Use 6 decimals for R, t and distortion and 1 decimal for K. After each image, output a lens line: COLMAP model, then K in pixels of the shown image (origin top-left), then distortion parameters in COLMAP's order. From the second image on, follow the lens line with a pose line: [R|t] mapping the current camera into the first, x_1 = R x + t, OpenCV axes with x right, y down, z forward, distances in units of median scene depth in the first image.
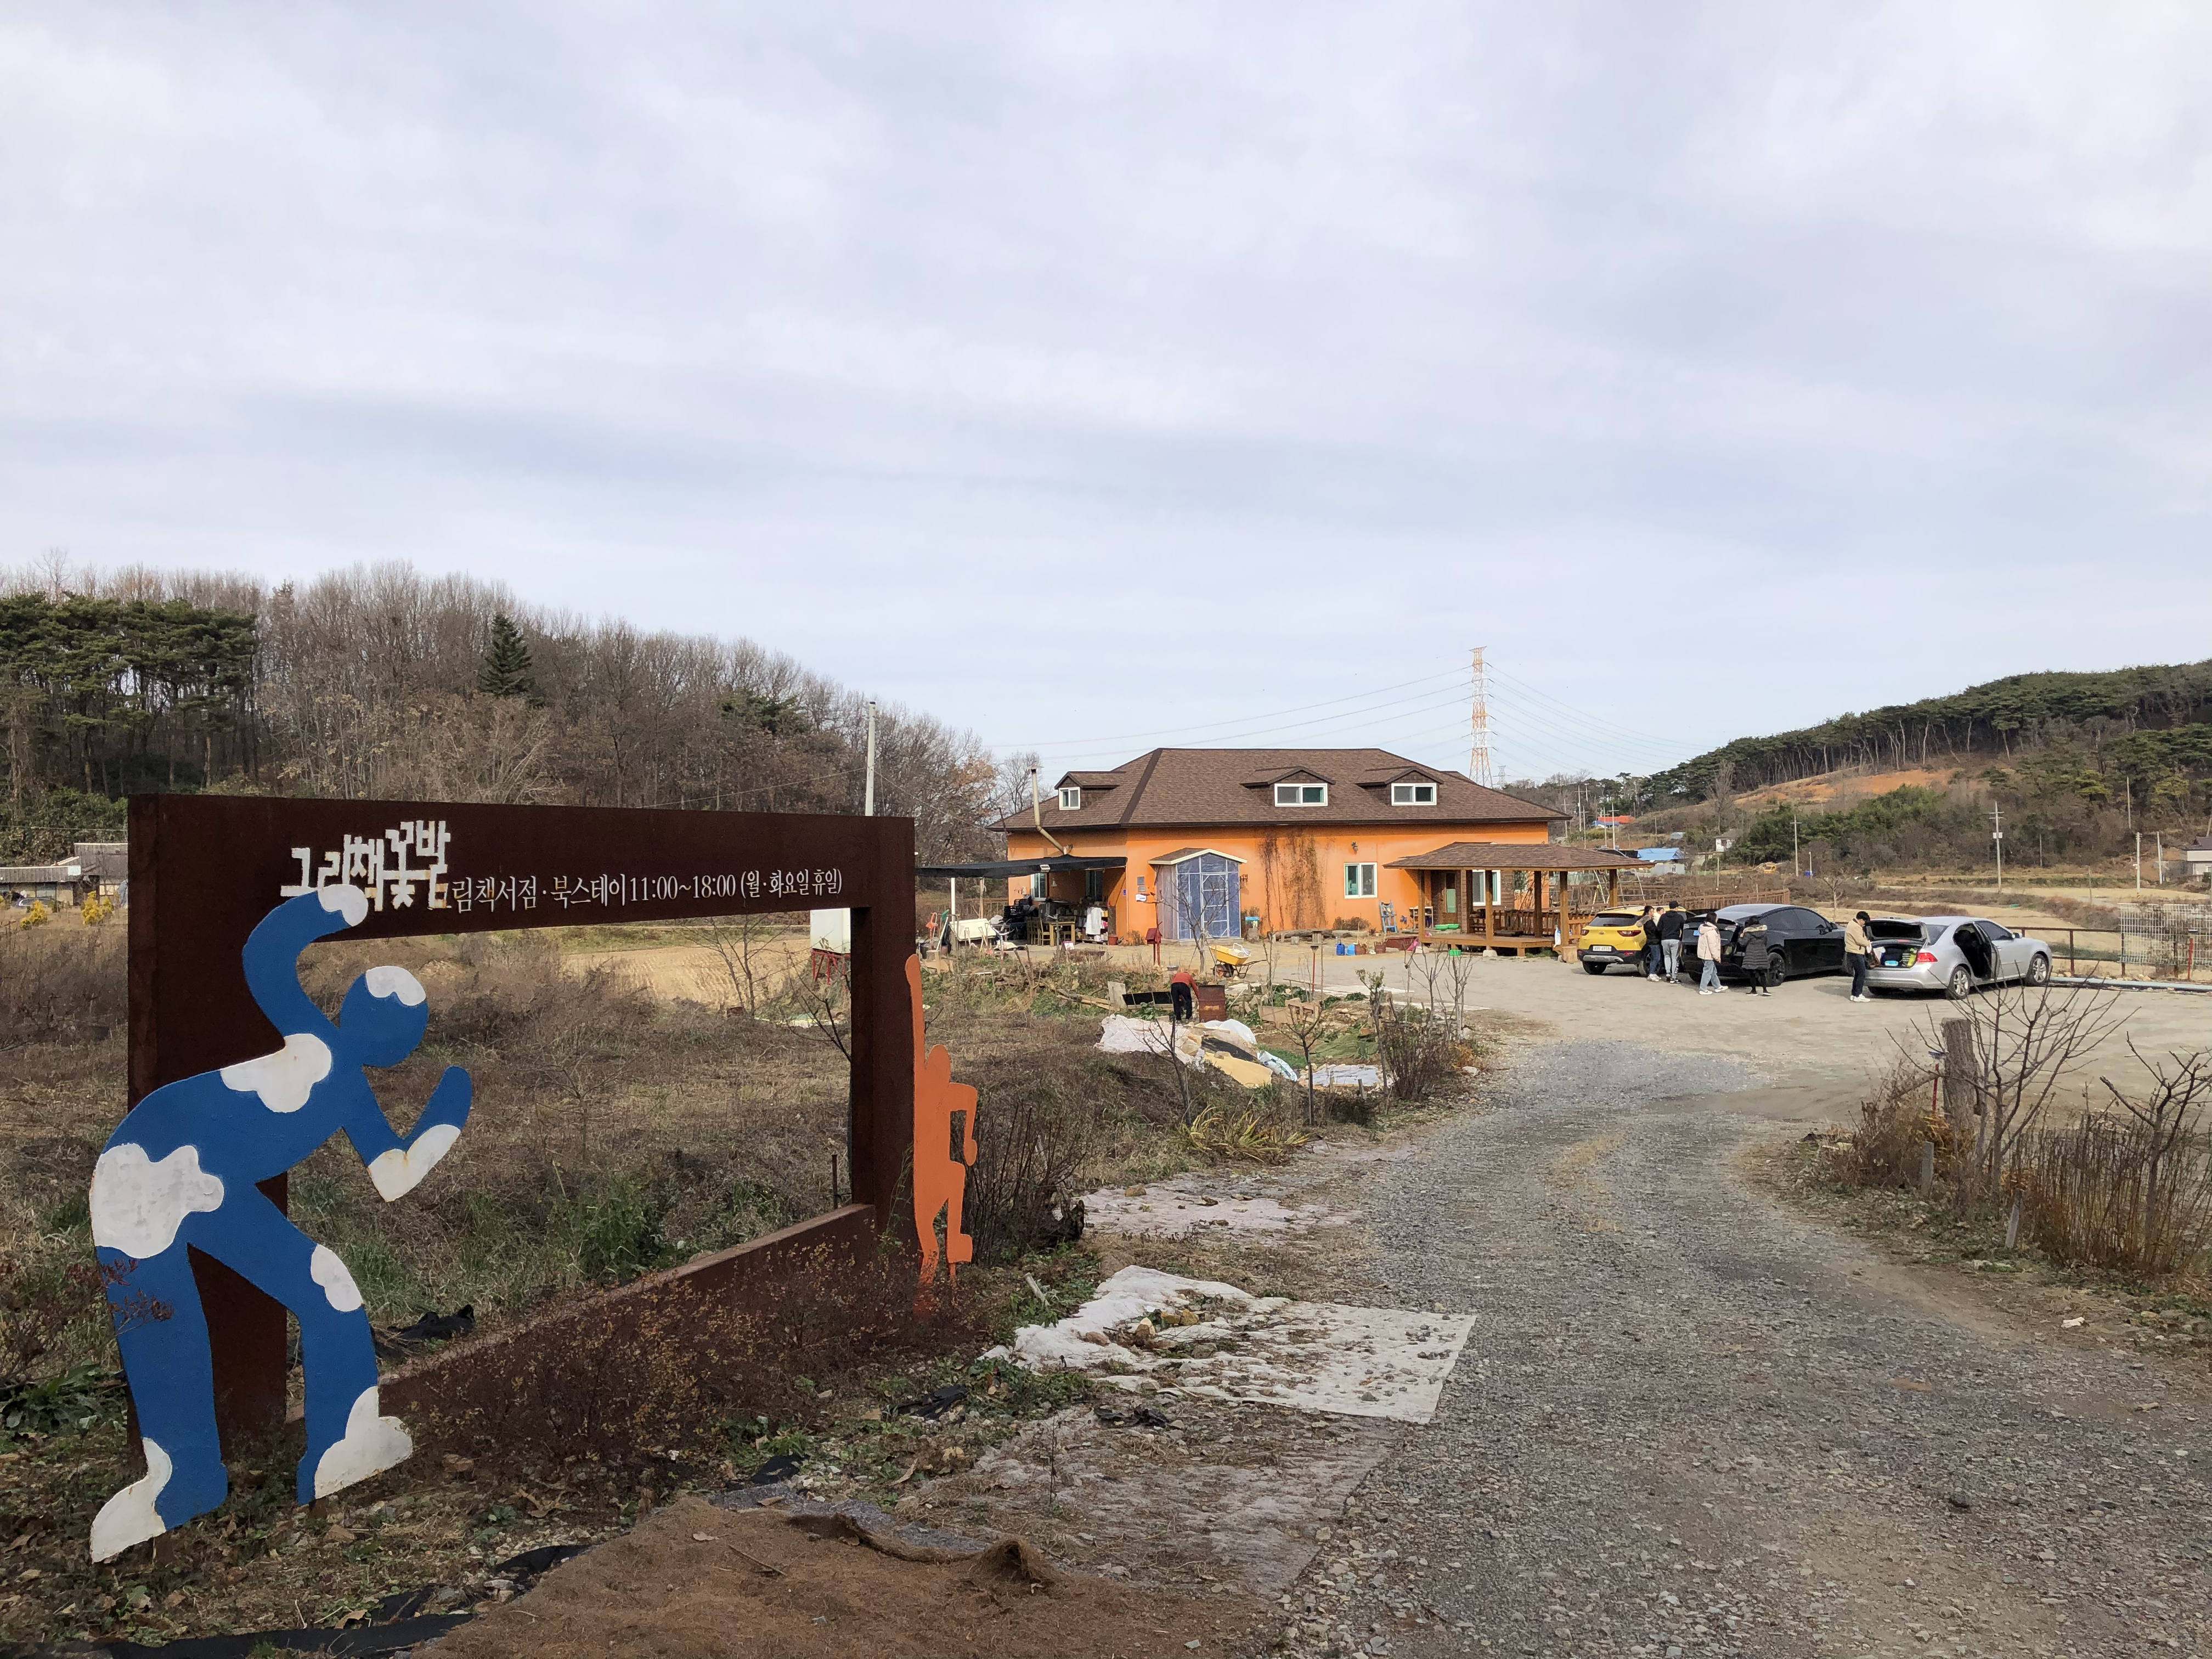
lens RADIAL K [[1821.2, 0, 1096.9], [0, 1821.2, 828.9], [0, 0, 1]] dist [0.039090, -0.031224]
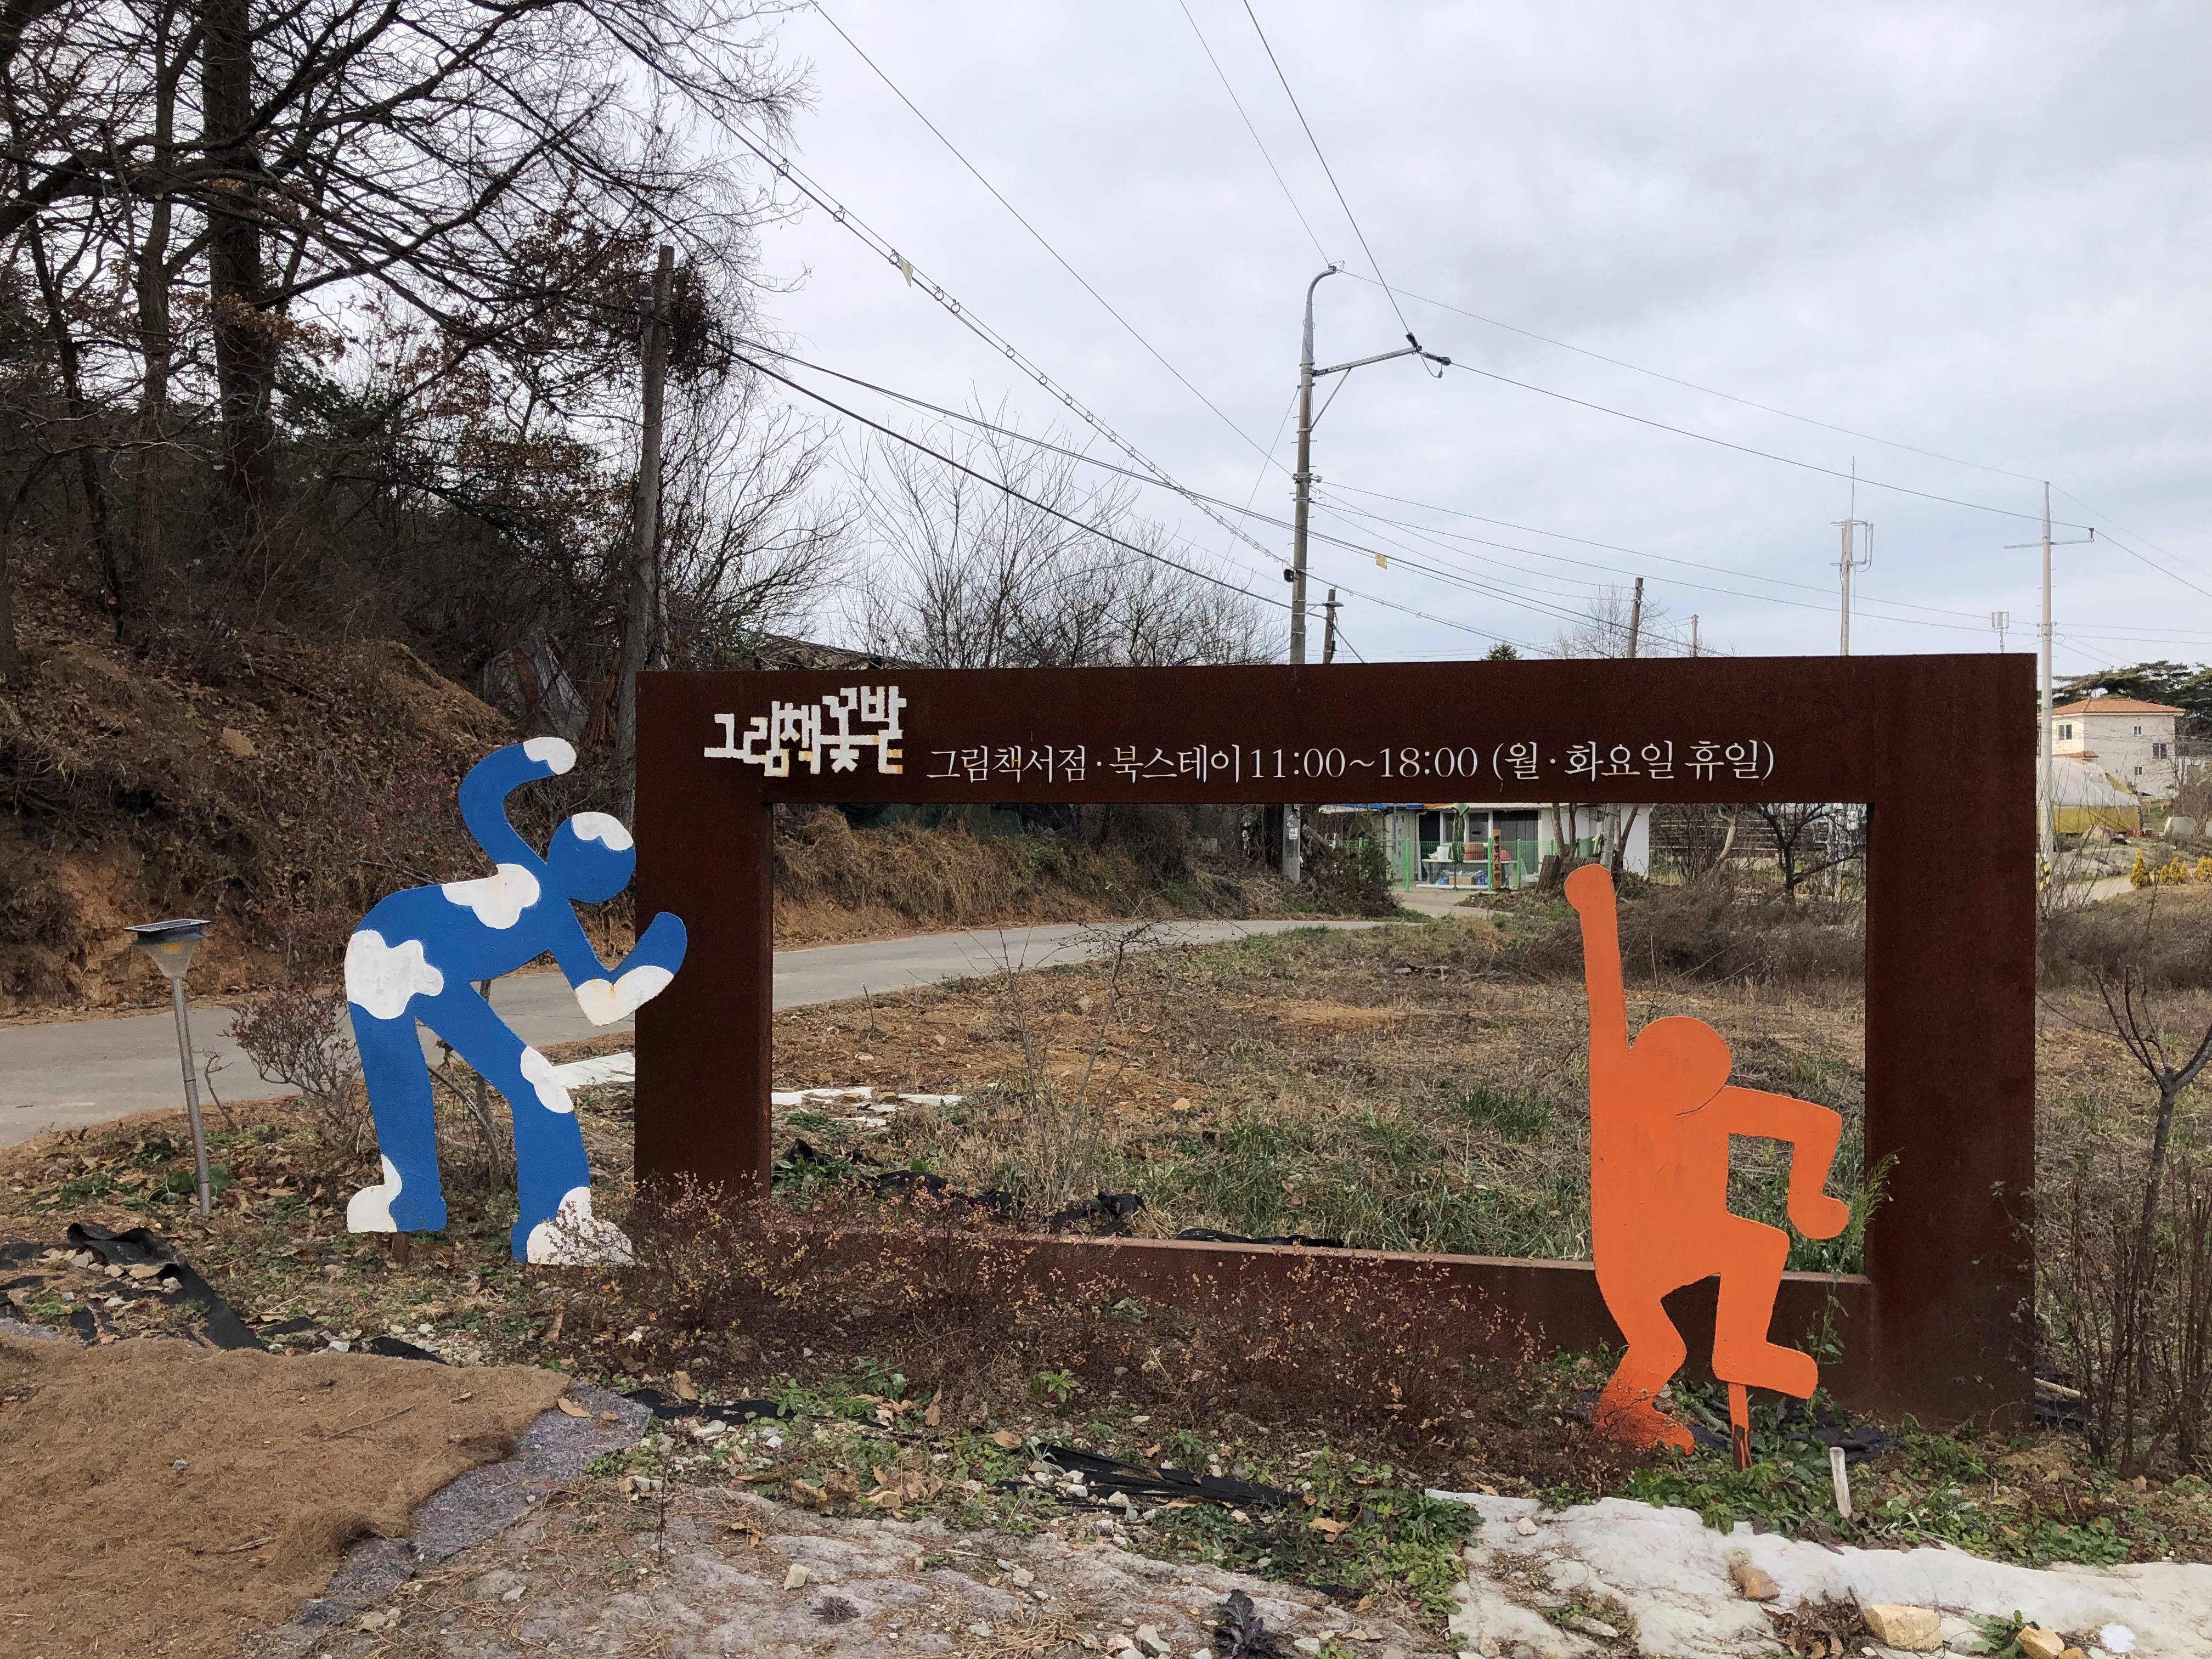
lens RADIAL K [[1821.2, 0, 1103.8], [0, 1821.2, 838.4], [0, 0, 1]] dist [0.039090, -0.031224]
pose [[0.194256, 0.014372, -0.980846, 0.653021], [0.006220, 0.999855, 0.015883, 0.065059], [0.980931, -0.009187, 0.194139, 0.943474]]
